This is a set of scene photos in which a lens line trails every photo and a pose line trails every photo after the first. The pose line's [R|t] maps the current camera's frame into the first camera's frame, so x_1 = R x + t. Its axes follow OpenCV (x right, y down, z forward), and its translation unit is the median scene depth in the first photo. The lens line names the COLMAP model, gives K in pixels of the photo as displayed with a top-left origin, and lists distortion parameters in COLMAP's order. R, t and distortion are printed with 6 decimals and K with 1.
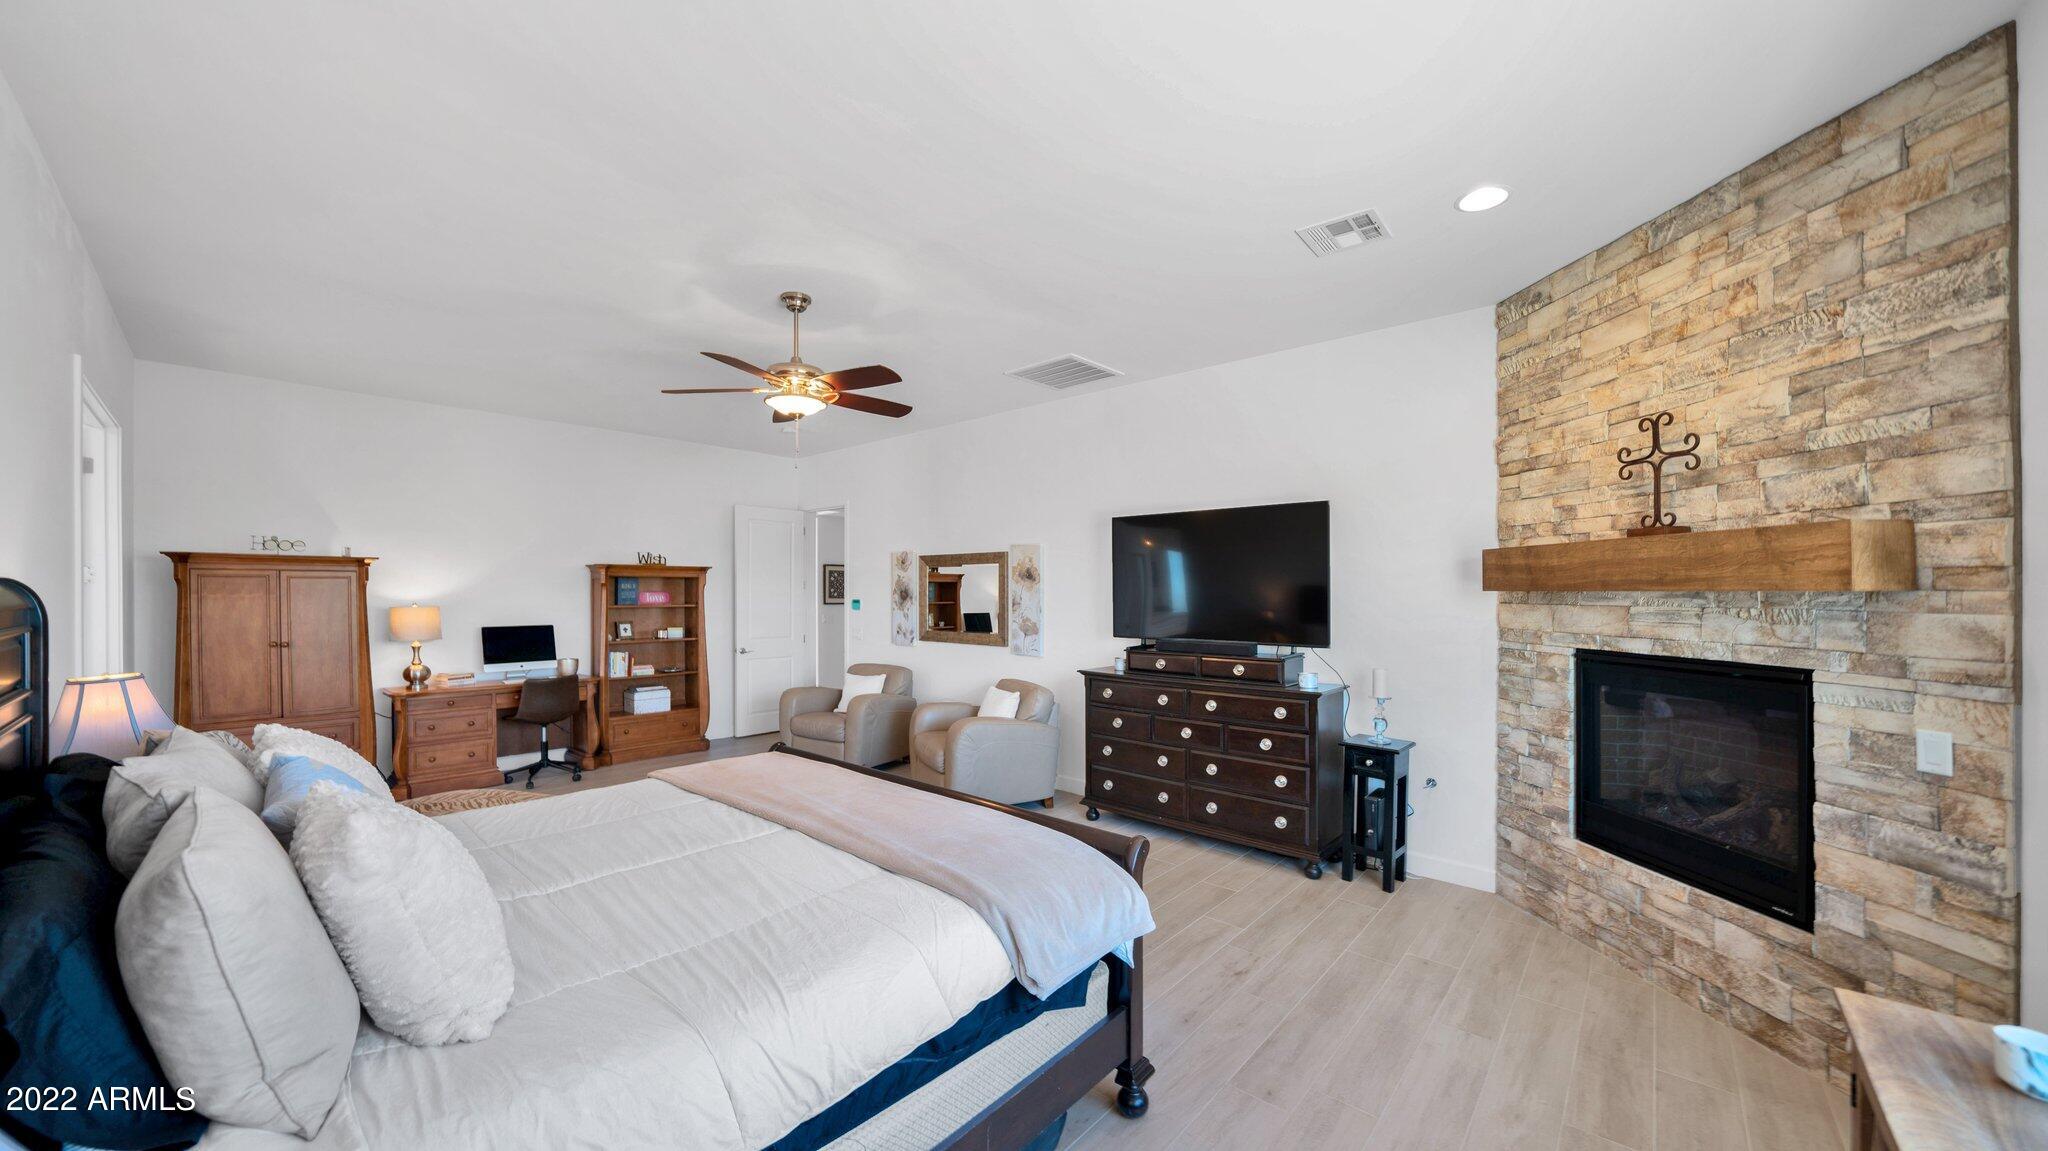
lens RADIAL K [[725.1, 0, 993.6], [0, 725.1, 589.3], [0, 0, 1]] dist [-0.021381, 0.000002]
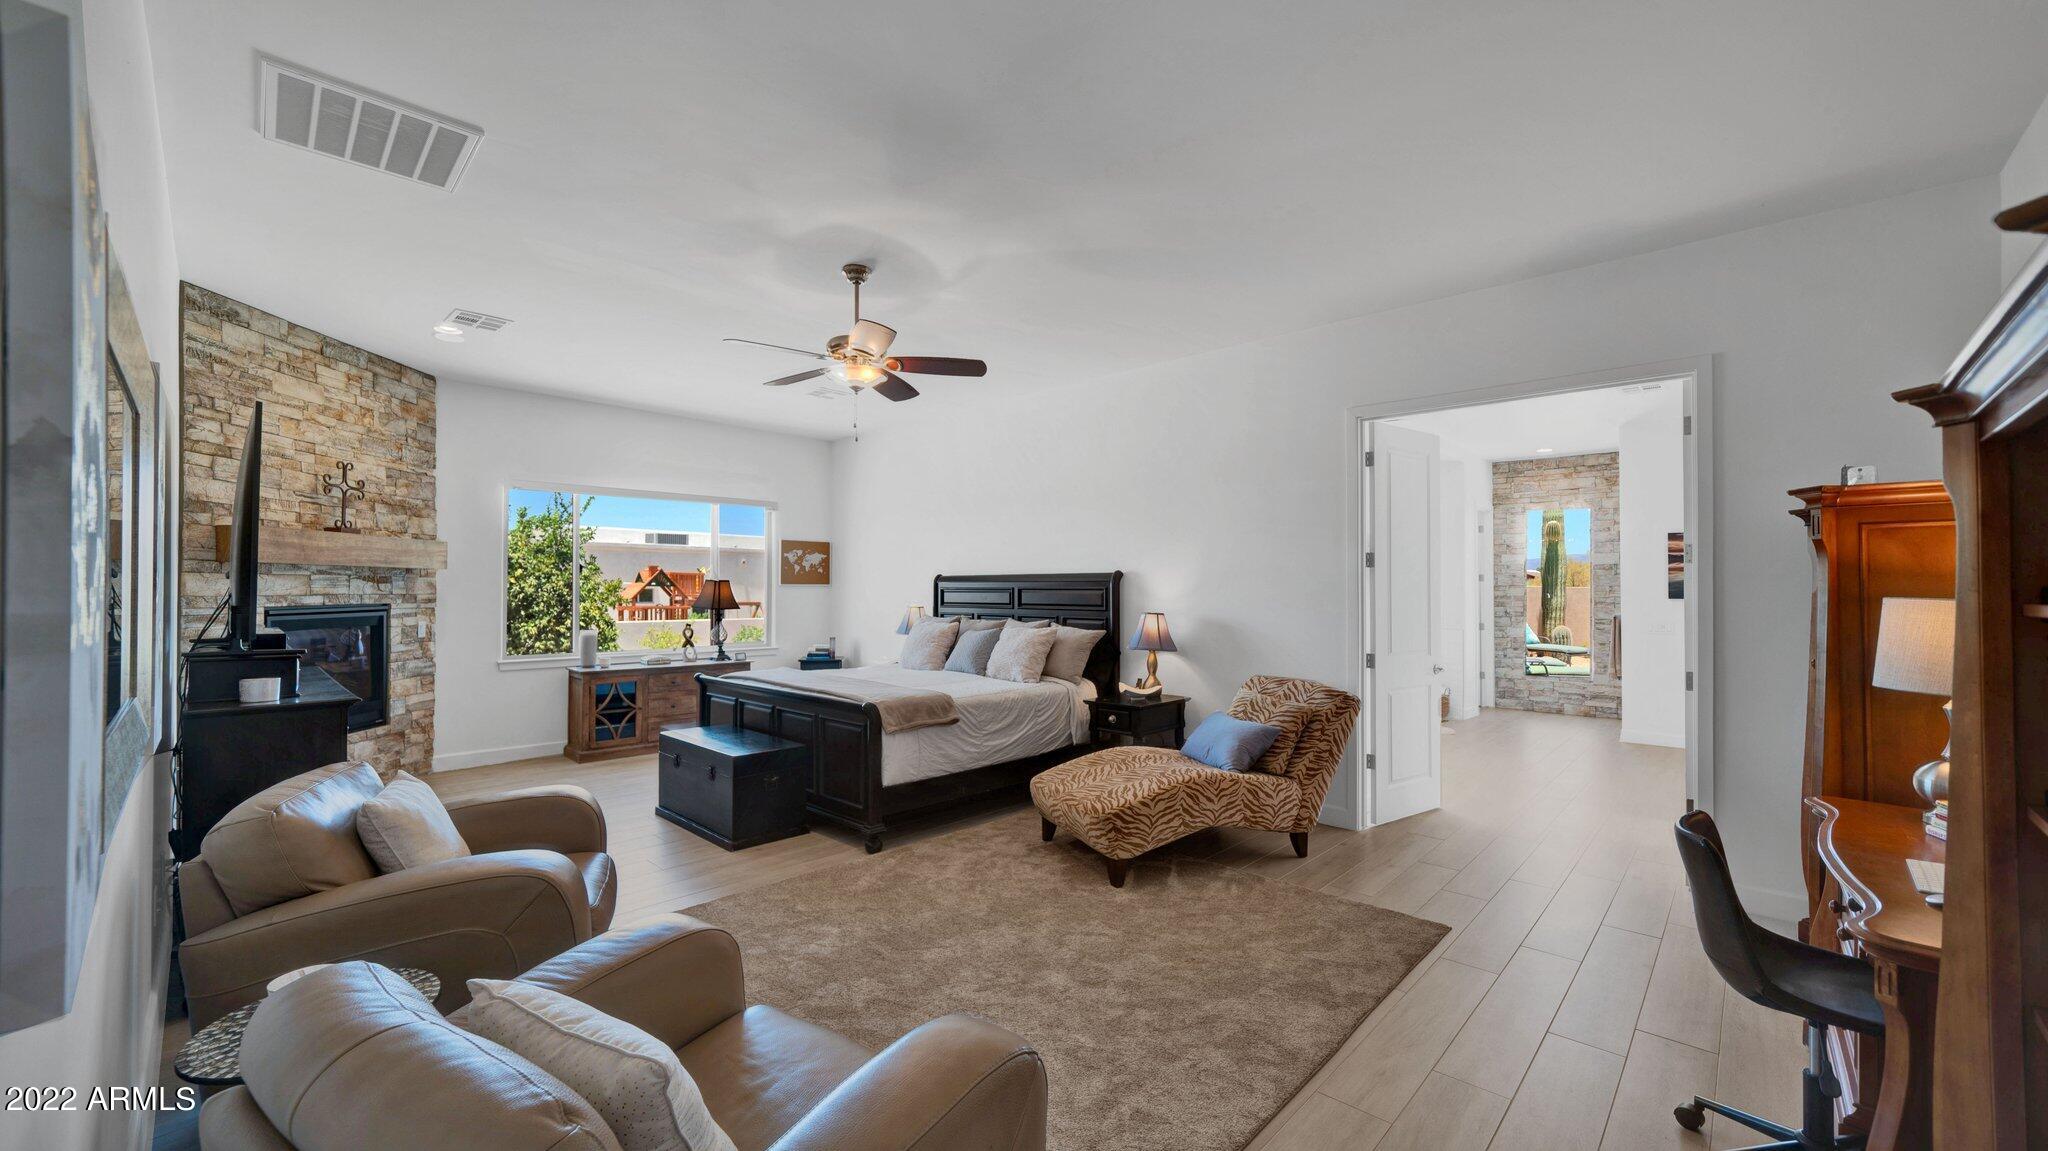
lens RADIAL K [[789.6, 0, 1001.3], [0, 789.6, 598.0], [0, 0, 1]] dist [-0.013679, -0.000060]
pose [[-0.999681, -0.003687, 0.024997, -0.638546], [-0.003559, 0.999980, 0.005170, 0.059700], [-0.025015, 0.005080, -0.999674, 2.662164]]
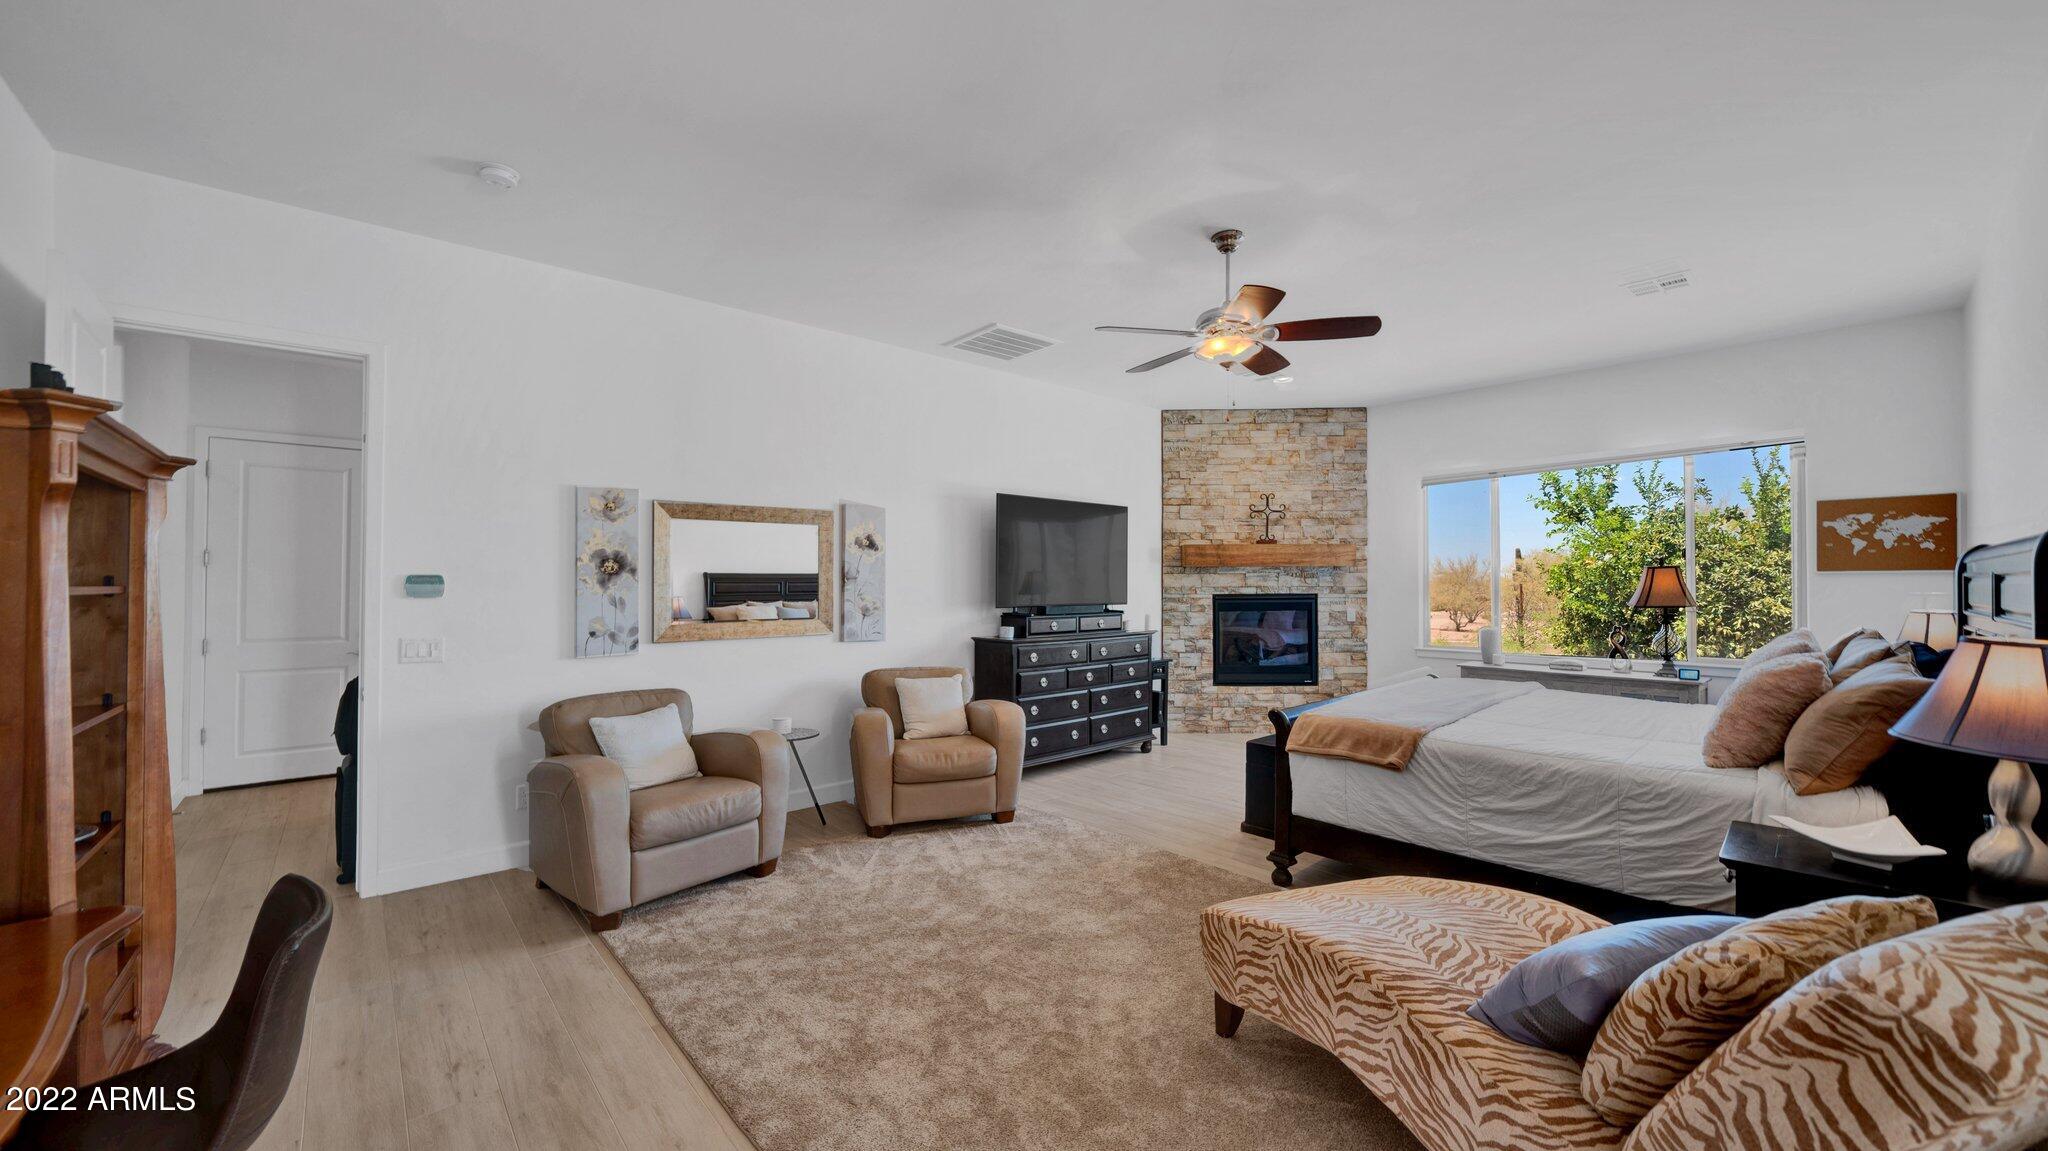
lens RADIAL K [[756.2, 0, 1027.4], [0, 756.2, 576.0], [0, 0, 1]] dist [-0.037083, -0.000026]
pose [[0.097741, 0.006745, 0.995189, -1.589458], [0.000678, 0.999976, -0.006844, 0.048138], [-0.995212, 0.001344, 0.097734, 1.472173]]
